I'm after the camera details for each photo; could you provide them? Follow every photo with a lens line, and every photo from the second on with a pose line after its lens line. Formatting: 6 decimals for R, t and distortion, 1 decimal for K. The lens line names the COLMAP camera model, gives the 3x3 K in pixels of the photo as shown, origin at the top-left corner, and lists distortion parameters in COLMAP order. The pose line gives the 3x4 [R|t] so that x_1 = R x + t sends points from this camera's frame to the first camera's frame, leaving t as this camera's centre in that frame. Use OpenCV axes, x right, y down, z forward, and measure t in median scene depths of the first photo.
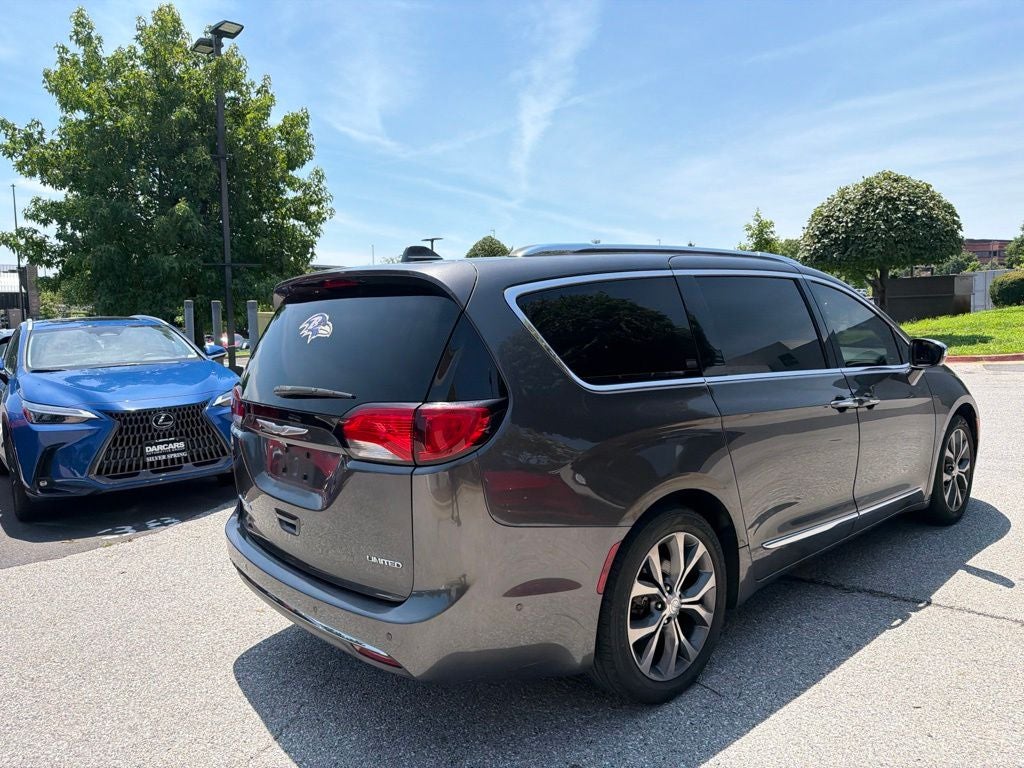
lens RADIAL K [[719.6, 0, 521.2], [0, 719.6, 377.9], [0, 0, 1]] dist [0.031066, -0.037963]
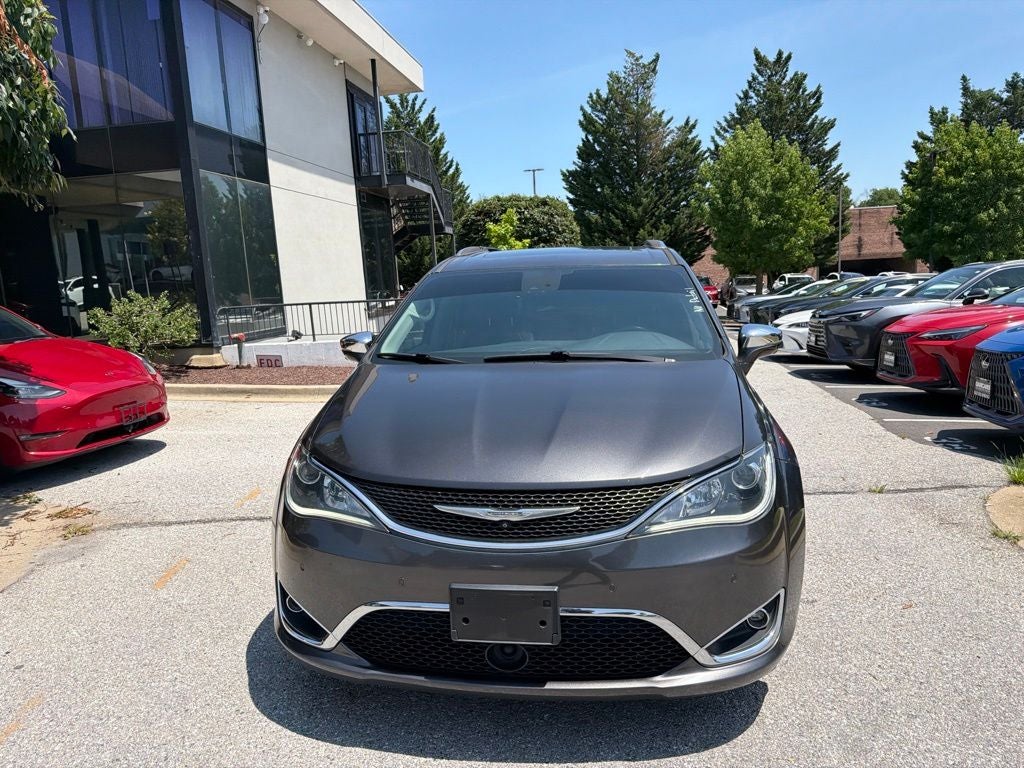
lens RADIAL K [[720.9, 0, 519.3], [0, 720.9, 390.7], [0, 0, 1]] dist [0.029925, -0.038532]
pose [[-0.760759, 0.144422, -0.632762, 1.010450], [-0.007663, 0.972862, 0.231260, -0.199412], [0.648989, 0.180782, -0.739007, 1.856610]]
